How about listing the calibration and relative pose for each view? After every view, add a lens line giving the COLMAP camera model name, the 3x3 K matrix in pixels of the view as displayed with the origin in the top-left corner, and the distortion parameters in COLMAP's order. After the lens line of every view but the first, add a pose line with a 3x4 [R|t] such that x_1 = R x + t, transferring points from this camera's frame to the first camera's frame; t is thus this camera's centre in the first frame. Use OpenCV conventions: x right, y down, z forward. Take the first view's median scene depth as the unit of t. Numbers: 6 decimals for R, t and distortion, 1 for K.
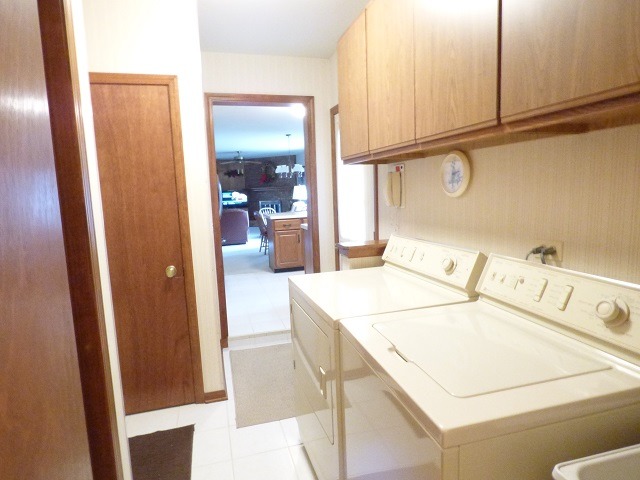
lens RADIAL K [[402.1, 0, 320.0], [0, 402.1, 240.0], [0, 0, 1]] dist [0.029647, -0.001021]
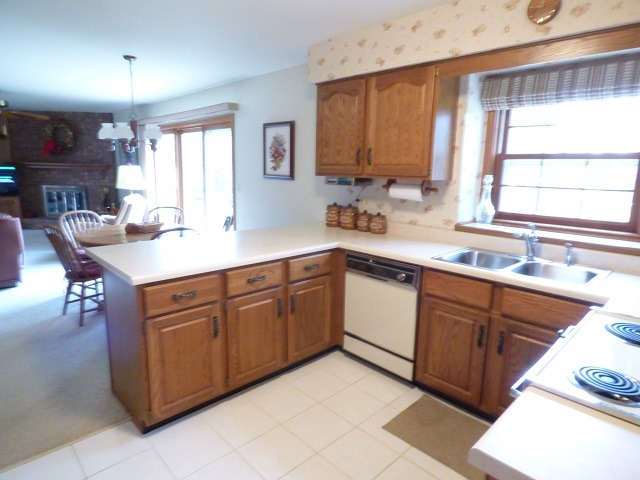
lens RADIAL K [[384.4, 0, 320.0], [0, 384.4, 240.0], [0, 0, 1]] dist [0.002926, 0.000839]
pose [[0.880343, -0.025364, 0.473659, -0.074298], [0.000479, 0.998616, 0.052585, -0.056190], [-0.474338, -0.046066, 0.879137, 0.371956]]
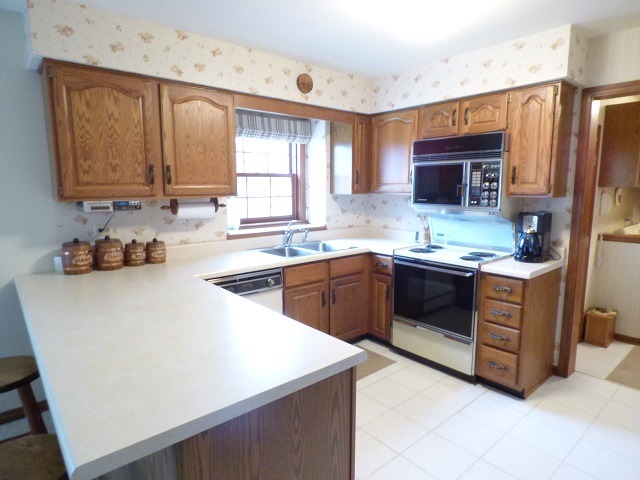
lens RADIAL K [[383.4, 0, 320.0], [0, 383.4, 240.0], [0, 0, 1]] dist [-0.009523, 0.000119]
pose [[-0.413888, -0.090554, 0.905813, -0.142257], [0.135216, 0.977887, 0.159542, -0.078352], [-0.900230, 0.188513, -0.392491, 0.549096]]
